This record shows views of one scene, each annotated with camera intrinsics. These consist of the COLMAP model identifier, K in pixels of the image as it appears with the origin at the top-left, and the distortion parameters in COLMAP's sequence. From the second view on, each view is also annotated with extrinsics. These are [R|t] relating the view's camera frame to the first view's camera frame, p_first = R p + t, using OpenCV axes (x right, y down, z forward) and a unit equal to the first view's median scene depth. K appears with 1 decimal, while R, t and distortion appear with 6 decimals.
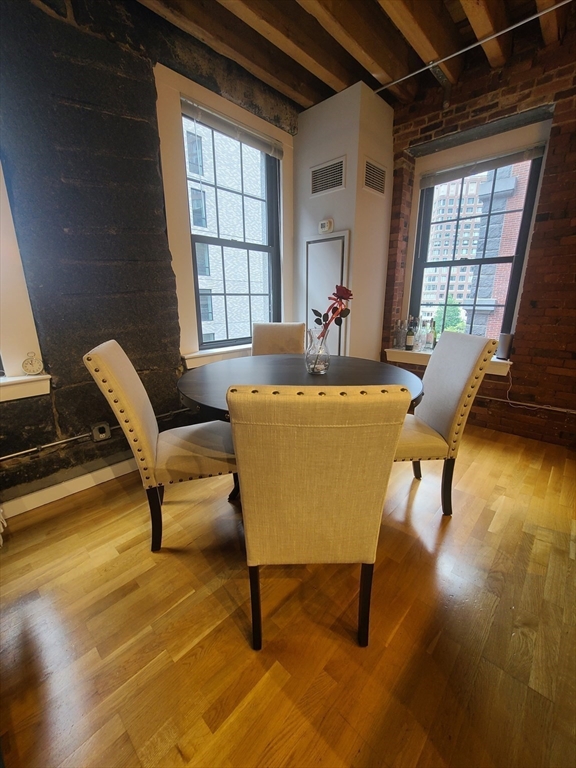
lens RADIAL K [[313.5, 0, 292.3], [0, 313.5, 386.6], [0, 0, 1]] dist [0.000646, 0.000194]
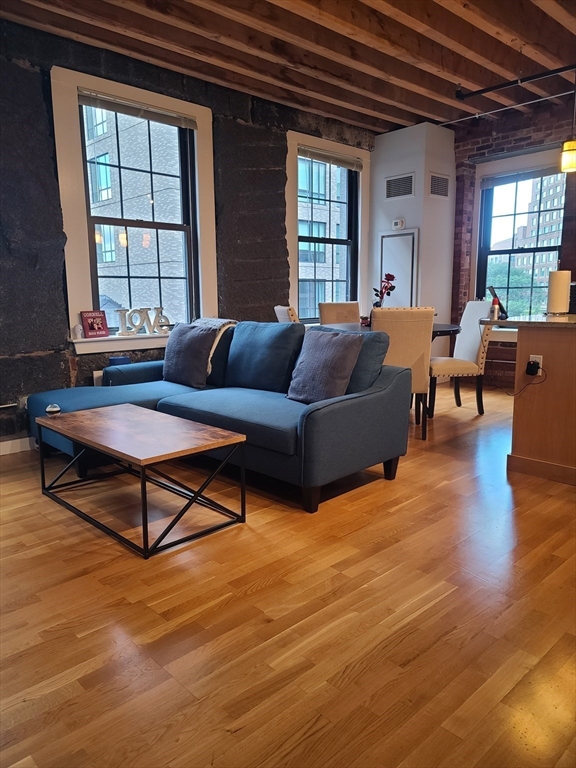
lens RADIAL K [[566.5, 0, 287.3], [0, 566.5, 383.5], [0, 0, 1]] dist [0.053598, 0.002570]
pose [[0.998084, 0.001839, -0.061843, -0.183738], [-0.009028, 0.993187, -0.116178, 0.354961], [0.061208, 0.116514, 0.991301, -1.128989]]
